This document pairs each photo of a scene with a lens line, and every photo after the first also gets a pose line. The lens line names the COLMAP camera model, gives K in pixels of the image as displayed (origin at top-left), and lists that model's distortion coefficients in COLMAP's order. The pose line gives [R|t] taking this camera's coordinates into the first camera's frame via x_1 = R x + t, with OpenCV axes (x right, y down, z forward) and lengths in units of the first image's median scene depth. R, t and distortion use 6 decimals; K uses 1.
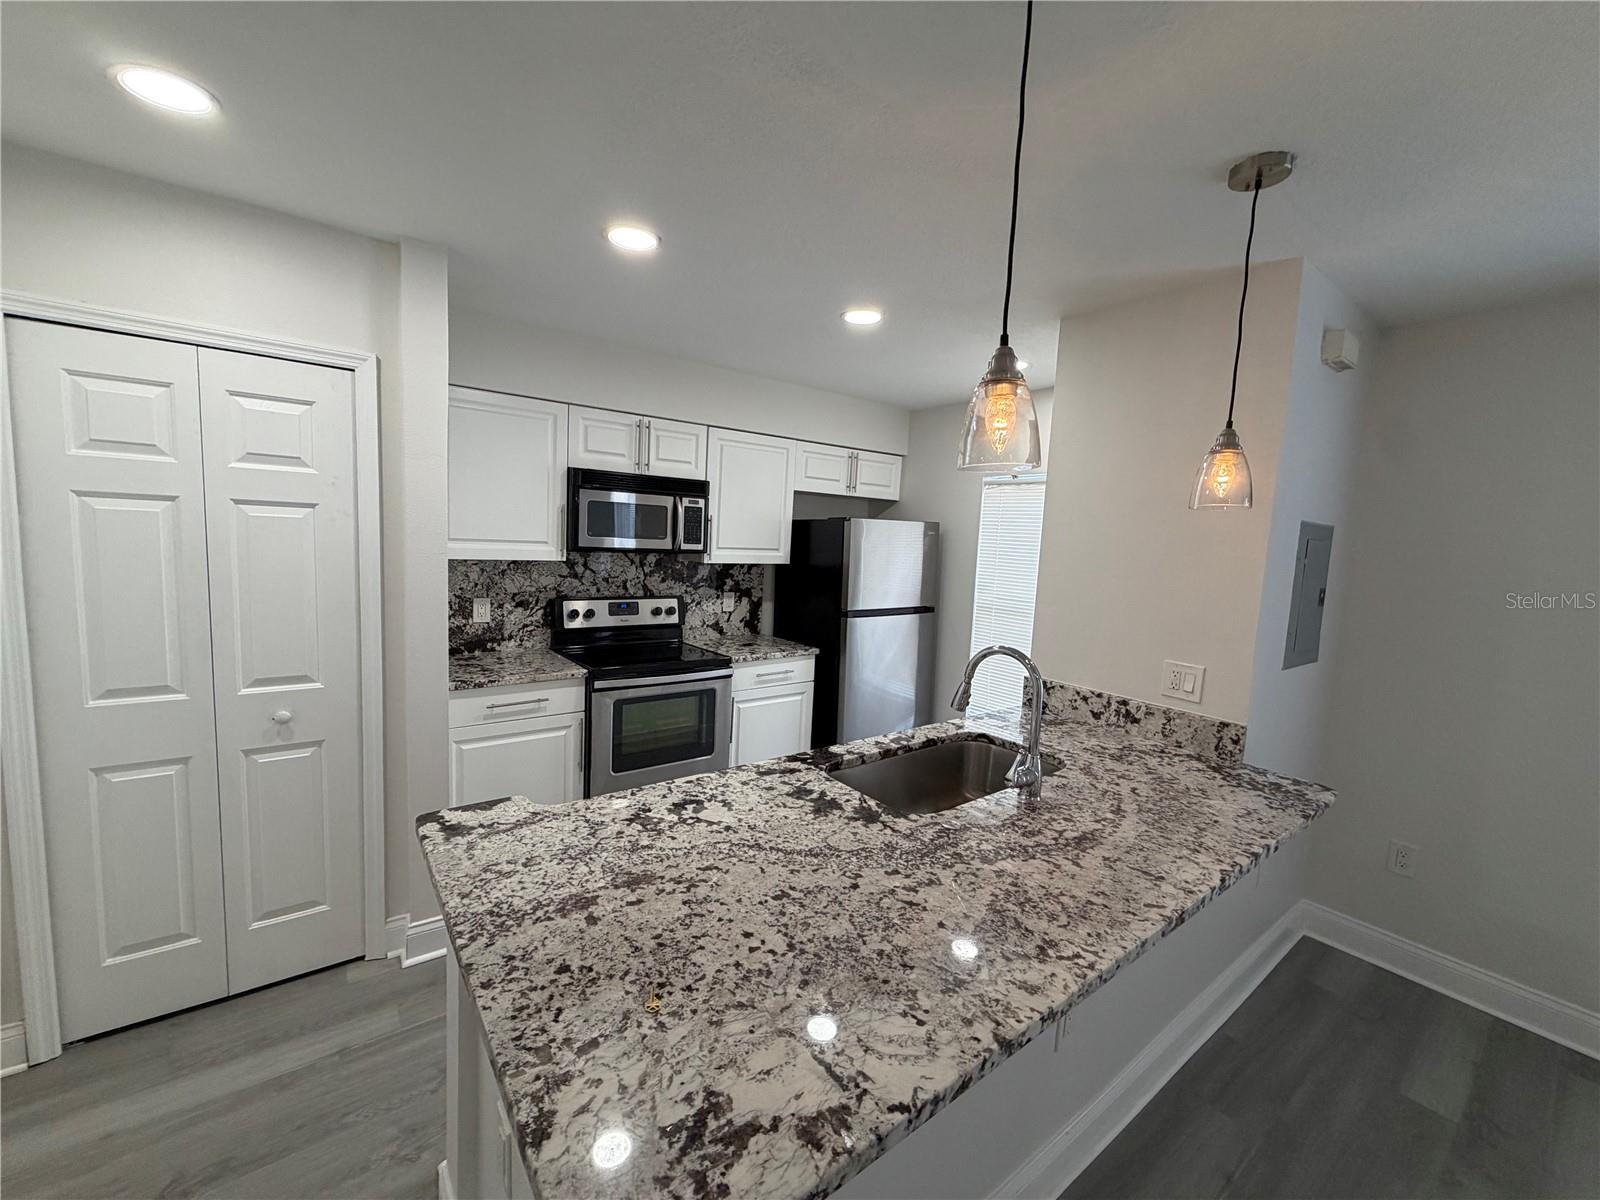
lens RADIAL K [[636.2, 0, 792.0], [0, 636.2, 602.1], [0, 0, 1]] dist [0.000440, -0.000051]
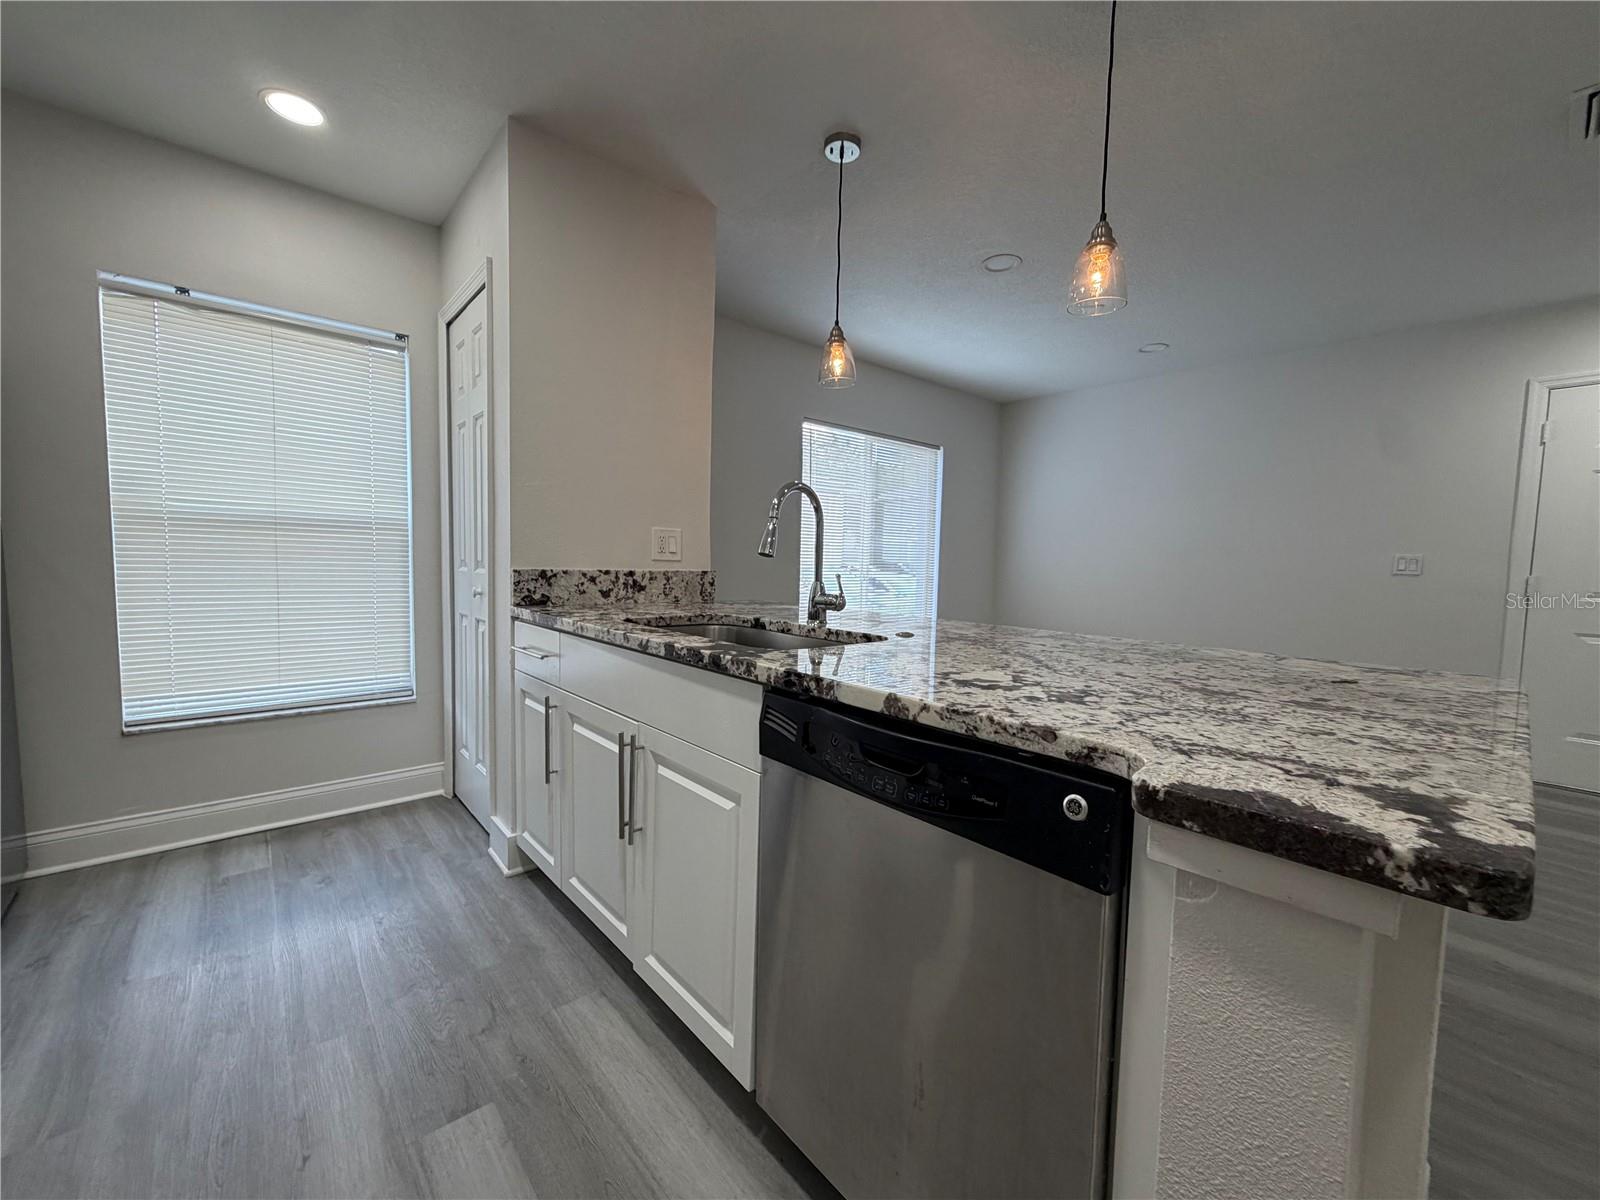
lens RADIAL K [[636.2, 0, 792.0], [0, 636.2, 602.1], [0, 0, 1]] dist [0.000440, -0.000051]
pose [[-0.071965, -0.116735, 0.990552, -0.340392], [0.078483, 0.989385, 0.122300, 0.066381], [-0.994315, 0.086543, -0.062039, 0.544674]]
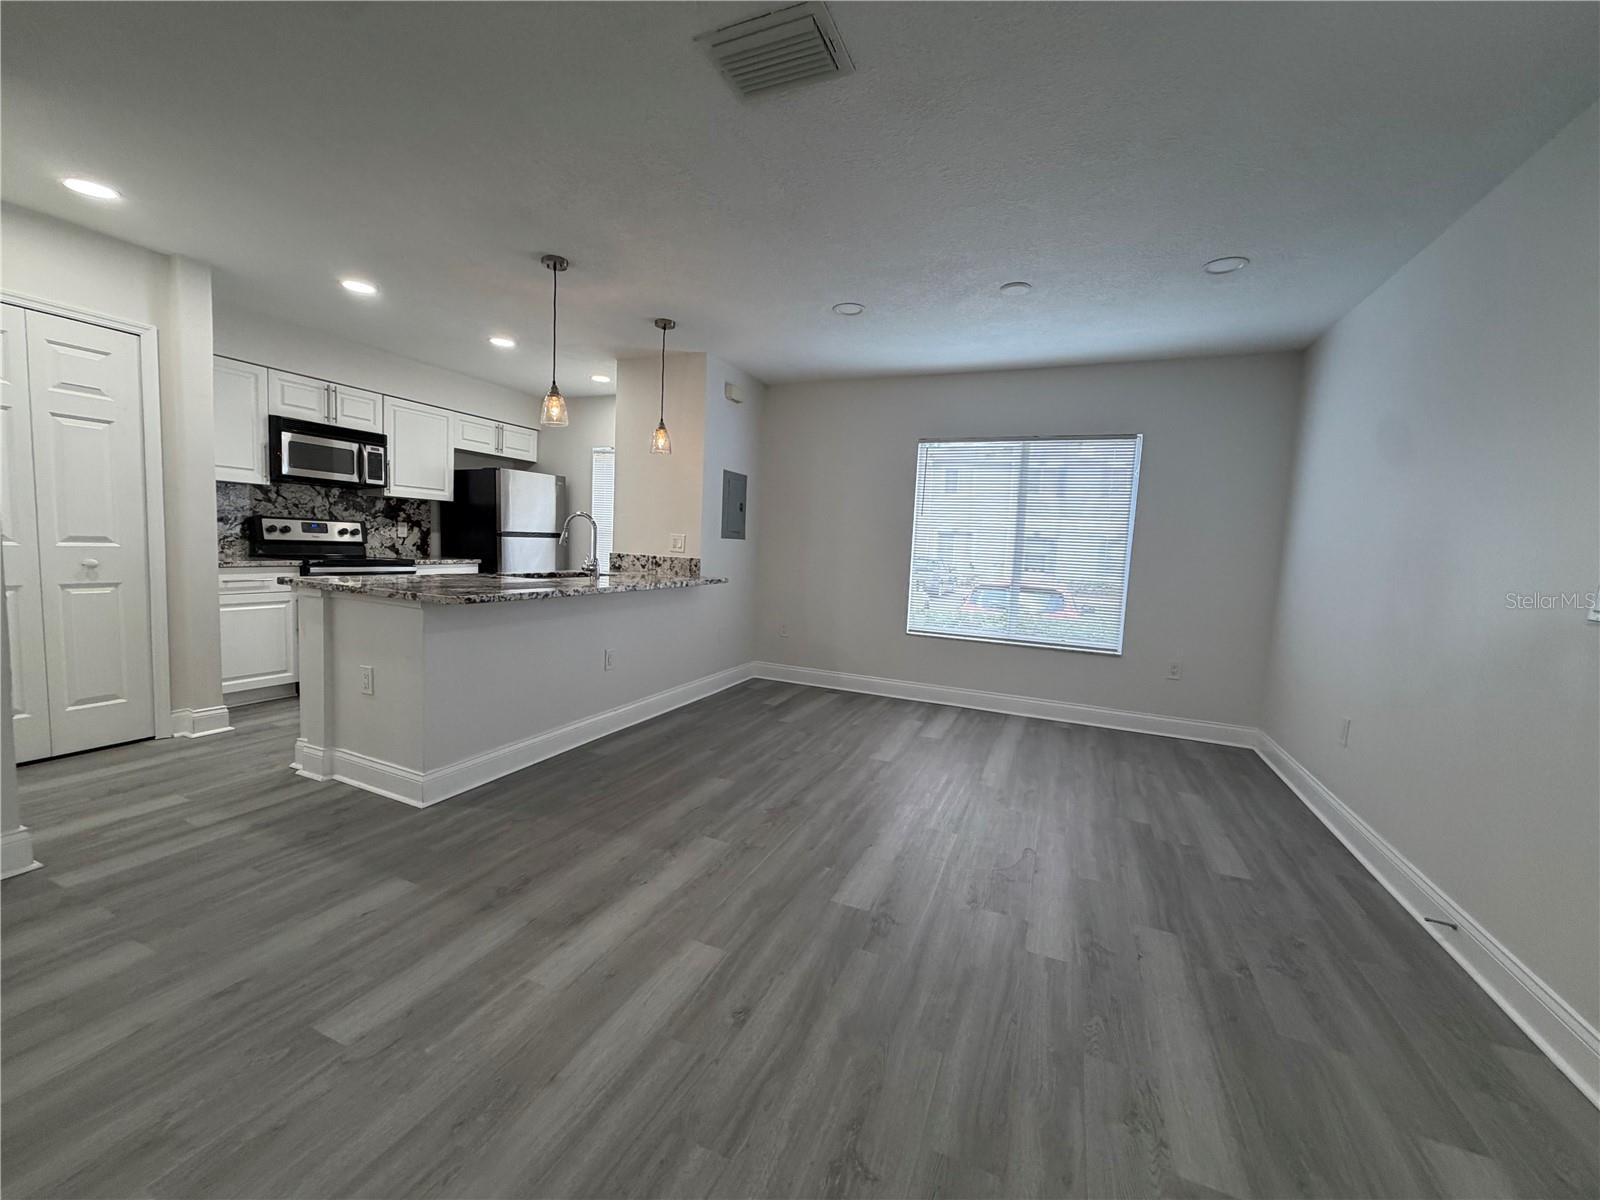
lens RADIAL K [[636.2, 0, 792.0], [0, 636.2, 602.1], [0, 0, 1]] dist [0.000440, -0.000051]
pose [[0.867278, -0.051390, 0.495164, -0.070903], [0.044446, 0.998679, 0.025801, 0.179262], [-0.495836, -0.000369, 0.868416, -0.649004]]
